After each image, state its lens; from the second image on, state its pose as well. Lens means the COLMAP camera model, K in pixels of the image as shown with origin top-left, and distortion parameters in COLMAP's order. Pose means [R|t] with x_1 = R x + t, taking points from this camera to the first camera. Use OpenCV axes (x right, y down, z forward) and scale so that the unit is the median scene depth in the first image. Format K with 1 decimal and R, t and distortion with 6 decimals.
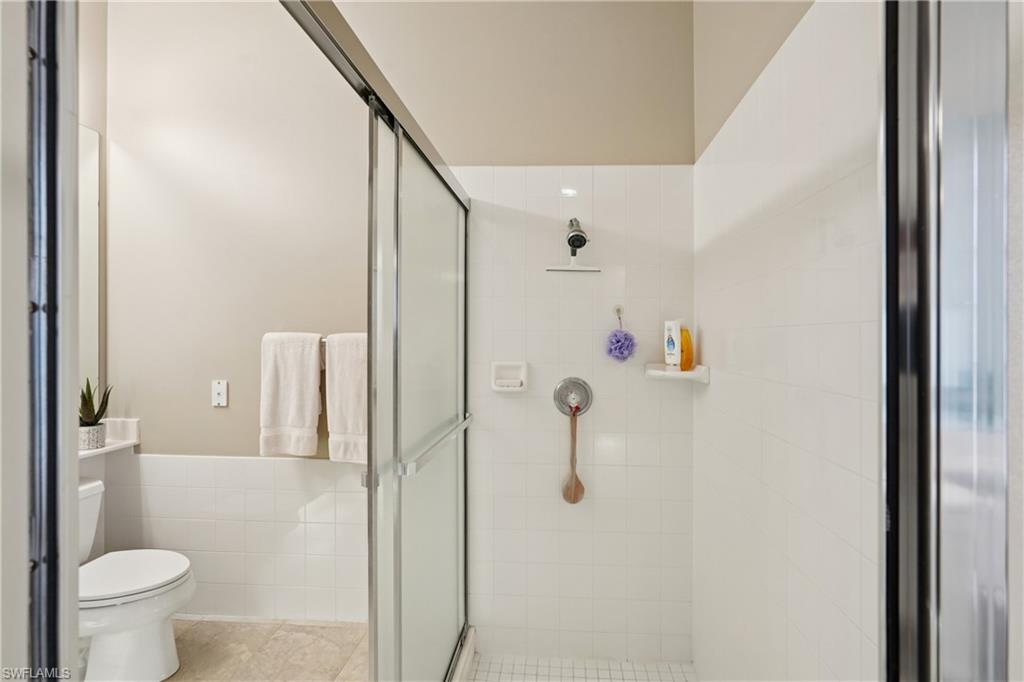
lens RADIAL K [[465.0, 0, 512.0], [0, 465.0, 341.0], [0, 0, 1]] dist [-0.000646, 0.000439]
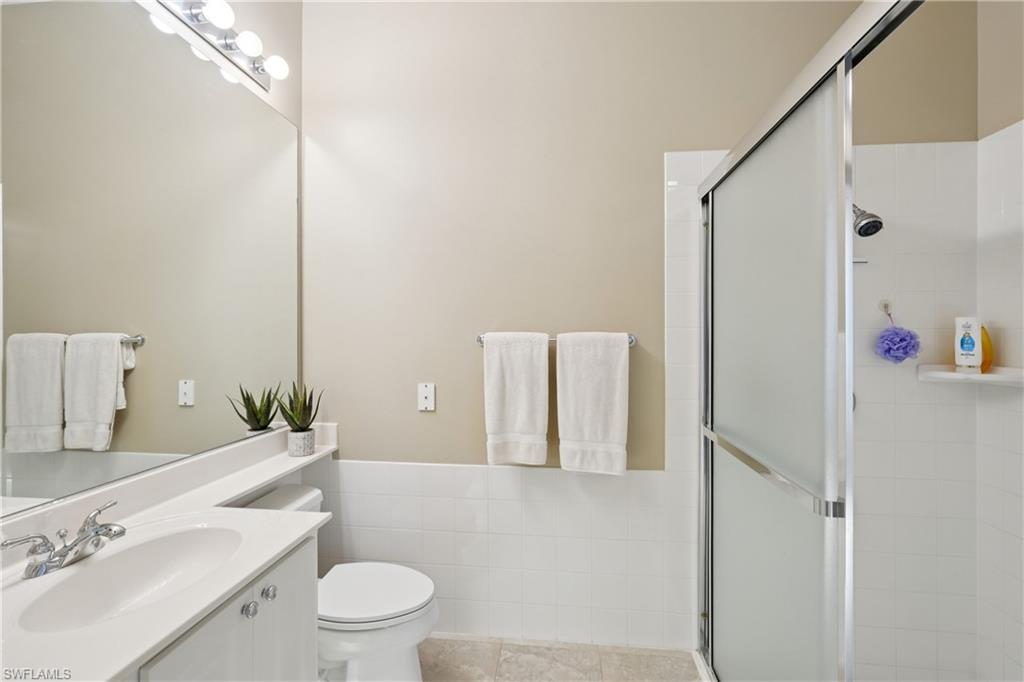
lens RADIAL K [[447.8, 0, 510.1], [0, 447.8, 342.8], [0, 0, 1]] dist [0.001777, 0.000351]
pose [[0.999237, -0.003533, -0.038893, -0.458966], [0.003420, 0.999990, -0.002985, 0.005576], [0.038903, 0.002849, 0.999239, 0.099409]]
